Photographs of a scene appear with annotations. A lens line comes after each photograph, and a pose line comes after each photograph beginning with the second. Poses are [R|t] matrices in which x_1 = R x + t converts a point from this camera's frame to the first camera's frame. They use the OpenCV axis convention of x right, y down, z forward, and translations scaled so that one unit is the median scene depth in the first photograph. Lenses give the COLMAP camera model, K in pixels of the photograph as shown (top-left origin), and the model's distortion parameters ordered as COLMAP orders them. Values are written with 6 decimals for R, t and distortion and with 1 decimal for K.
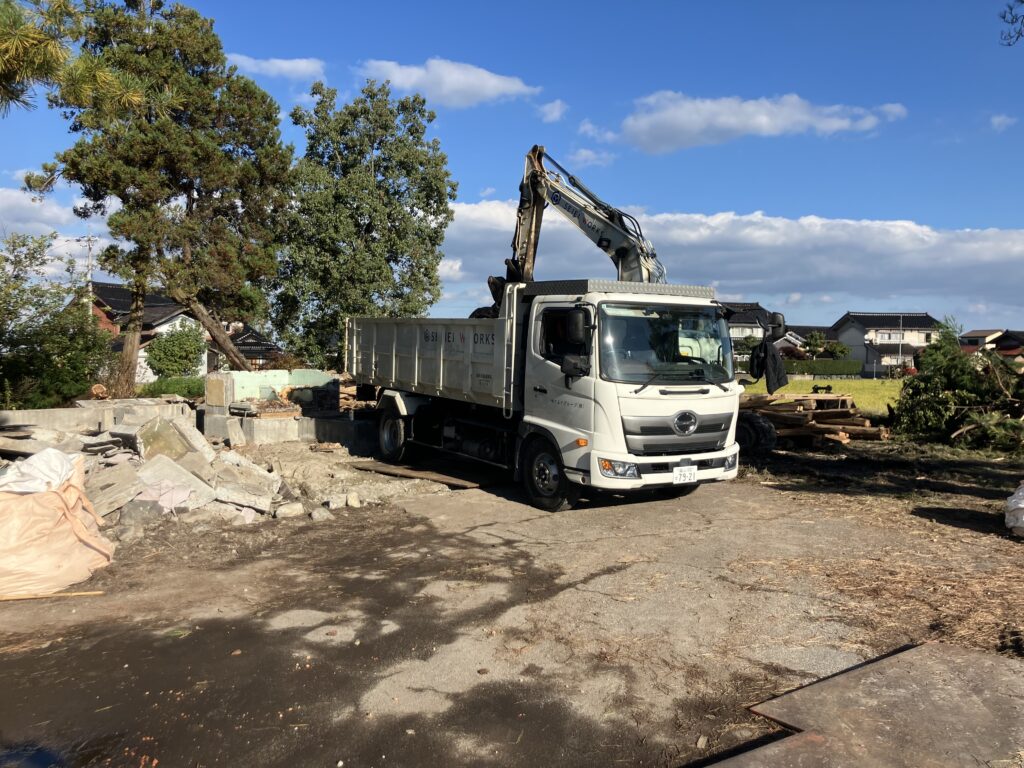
lens RADIAL K [[842.5, 0, 521.3], [0, 842.5, 380.1], [0, 0, 1]] dist [0.041030, -0.061069]
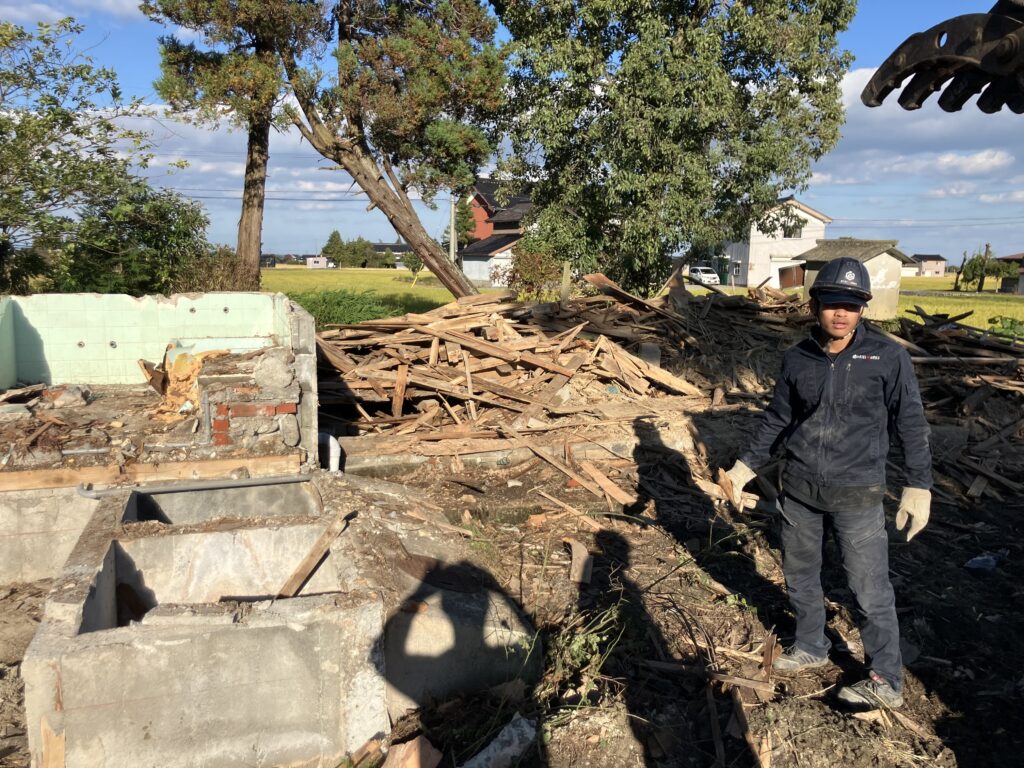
lens RADIAL K [[842.5, 0, 505.5], [0, 842.5, 392.6], [0, 0, 1]] dist [0.041030, -0.061069]
pose [[0.880181, 0.083904, -0.467163, -0.037507], [-0.023540, 0.990757, 0.133591, -0.020068], [0.474054, -0.106587, 0.874020, 0.780015]]
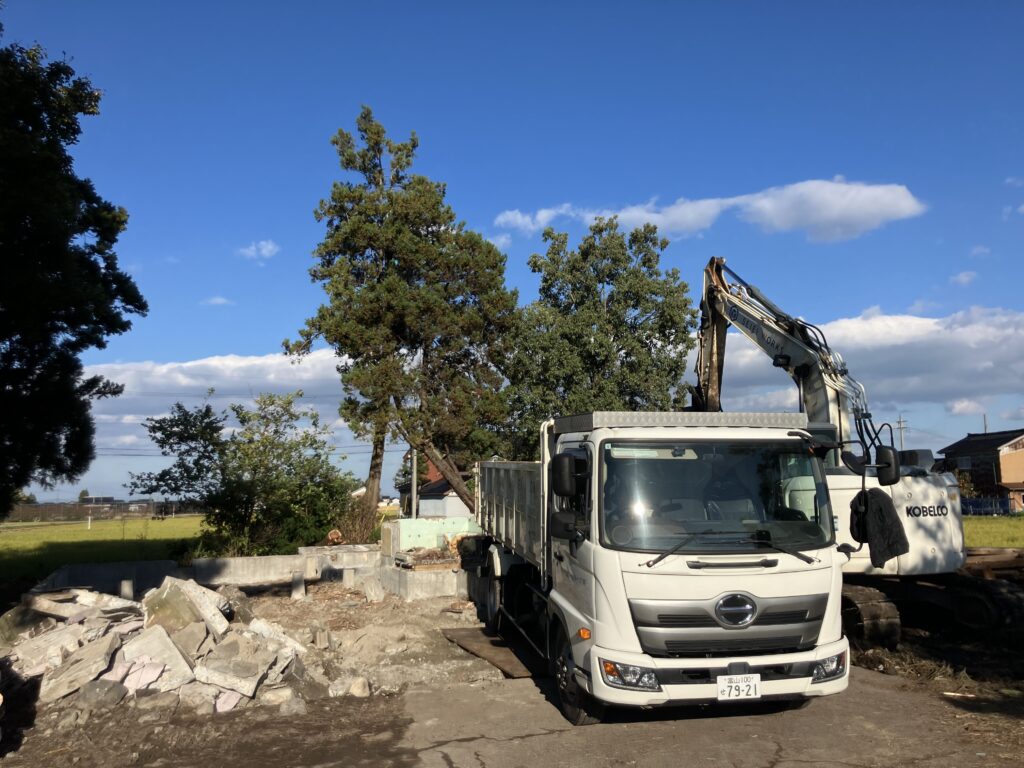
lens RADIAL K [[842.5, 0, 516.9], [0, 842.5, 389.7], [0, 0, 1]] dist [0.041030, -0.061069]
pose [[0.922393, -0.064023, -0.380911, 0.155519], [0.007629, 0.988994, -0.147756, -0.013615], [0.386178, 0.133383, 0.912730, 0.137978]]
